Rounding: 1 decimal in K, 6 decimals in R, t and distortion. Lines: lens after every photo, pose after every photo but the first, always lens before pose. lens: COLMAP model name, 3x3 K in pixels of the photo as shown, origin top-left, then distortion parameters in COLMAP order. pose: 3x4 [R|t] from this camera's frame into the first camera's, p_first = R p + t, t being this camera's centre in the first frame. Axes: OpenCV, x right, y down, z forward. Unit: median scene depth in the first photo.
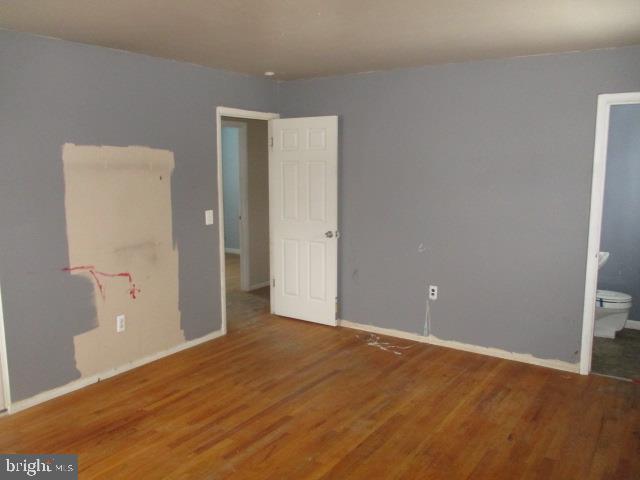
lens RADIAL K [[544.8, 0, 320.1], [0, 544.8, 240.2], [0, 0, 1]] dist [0.003665, -0.006949]
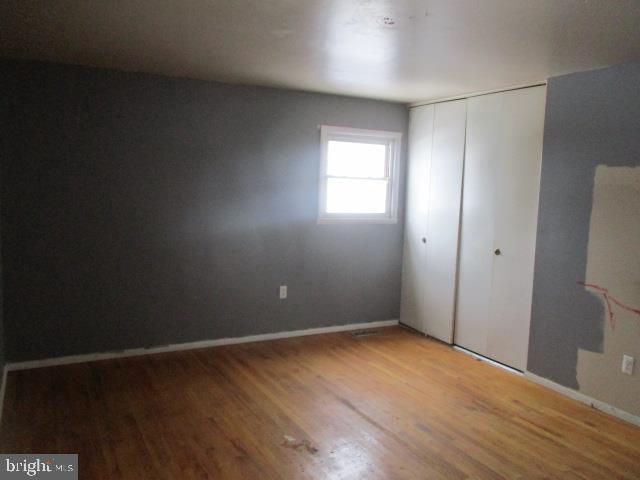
lens RADIAL K [[544.8, 0, 320.2], [0, 544.8, 239.5], [0, 0, 1]] dist [0.003665, -0.006949]
pose [[-0.469261, 0.087291, -0.878735, 0.679303], [-0.157271, 0.970932, 0.180435, -0.136777], [0.868942, 0.222871, -0.441892, 0.975335]]
